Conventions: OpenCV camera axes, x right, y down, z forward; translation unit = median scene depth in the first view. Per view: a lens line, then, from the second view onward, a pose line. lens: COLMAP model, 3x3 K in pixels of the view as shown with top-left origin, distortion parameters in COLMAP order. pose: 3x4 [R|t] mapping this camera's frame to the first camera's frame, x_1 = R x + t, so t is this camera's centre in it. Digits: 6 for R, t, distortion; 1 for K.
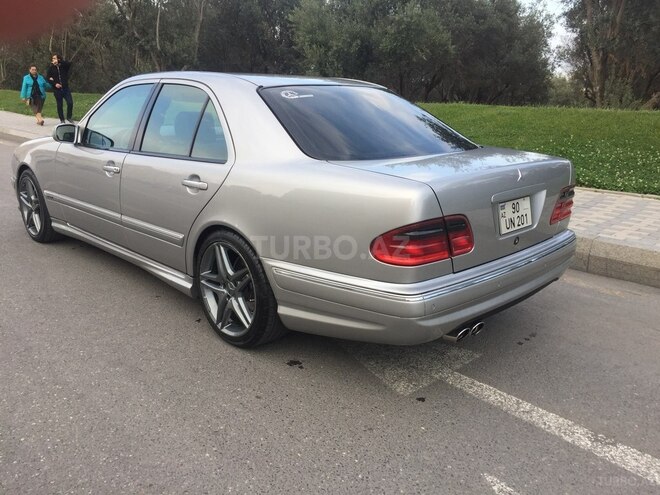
lens RADIAL K [[561.8, 0, 329.7], [0, 561.8, 246.4], [0, 0, 1]] dist [0.083641, -0.114621]
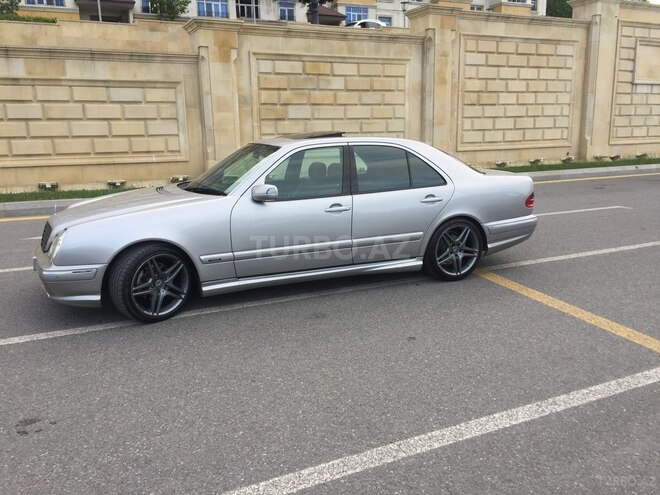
lens RADIAL K [[561.8, 0, 328.0], [0, 561.8, 249.3], [0, 0, 1]] dist [0.083641, -0.114621]
pose [[0.372891, -0.217905, 0.901925, -2.192785], [0.263808, 0.956816, 0.122098, -0.289956], [-0.889583, 0.192406, 0.414274, 0.647633]]
